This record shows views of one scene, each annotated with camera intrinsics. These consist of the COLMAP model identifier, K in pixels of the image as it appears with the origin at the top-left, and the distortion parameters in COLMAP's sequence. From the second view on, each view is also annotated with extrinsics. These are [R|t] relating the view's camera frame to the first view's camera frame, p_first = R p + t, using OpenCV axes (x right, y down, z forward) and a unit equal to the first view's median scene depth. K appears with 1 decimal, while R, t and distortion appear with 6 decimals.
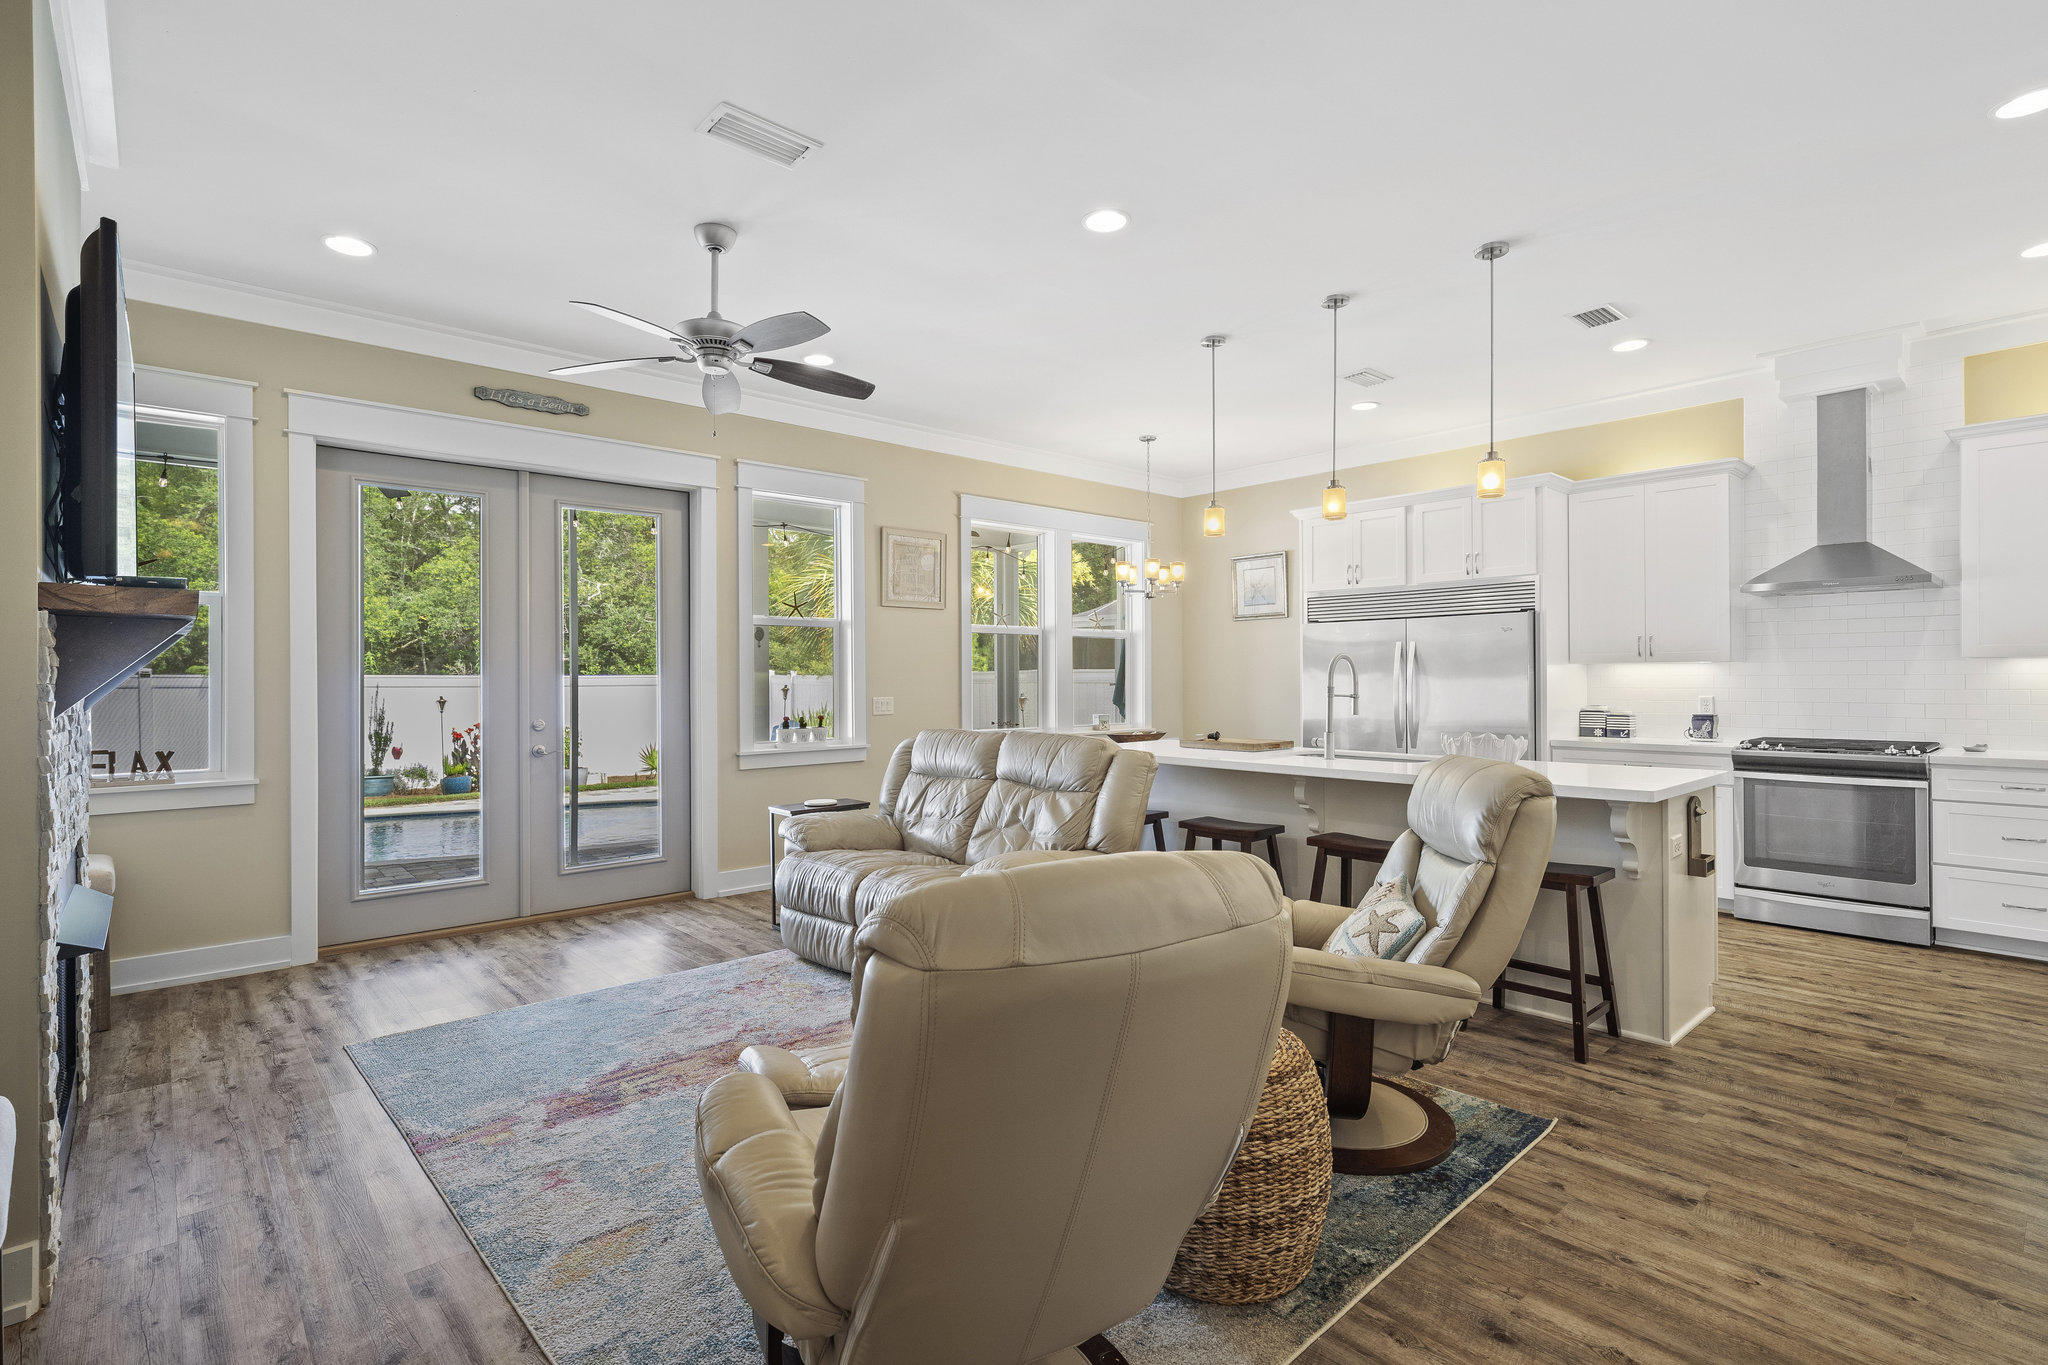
lens RADIAL K [[970.6, 0, 1020.9], [0, 970.6, 675.5], [0, 0, 1]] dist [0.001147, 0.000192]
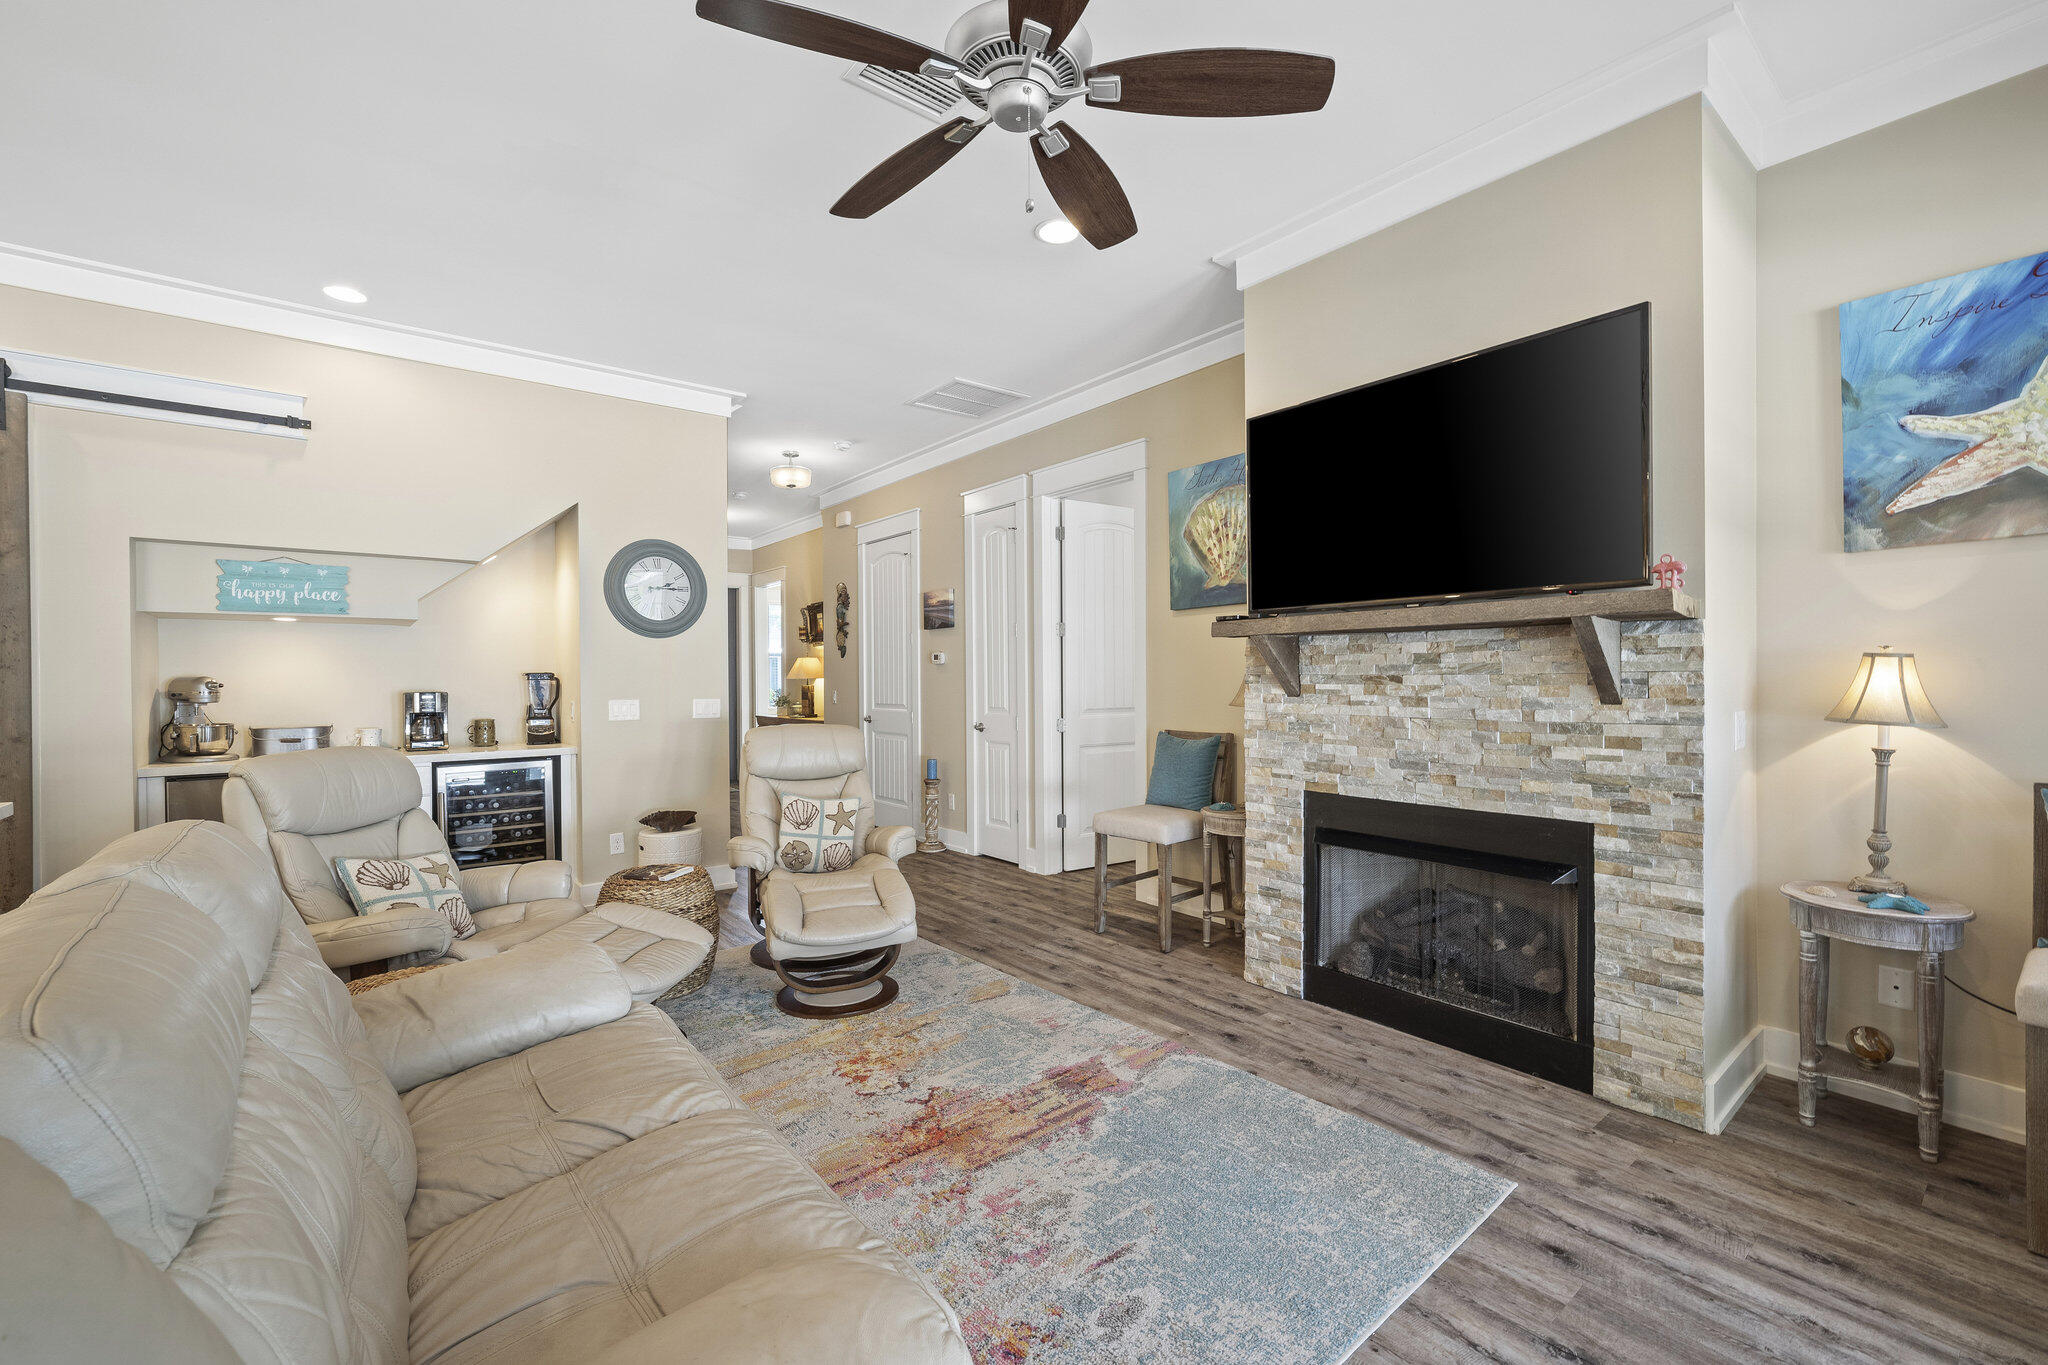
lens RADIAL K [[853.2, 0, 1037.2], [0, 853.2, 681.6], [0, 0, 1]] dist [-0.007553, 0.000360]
pose [[-0.999157, 0.011374, 0.039458, -0.260407], [0.011428, 0.999934, 0.001142, 0.005959], [-0.039442, 0.001592, -0.999221, 1.135276]]
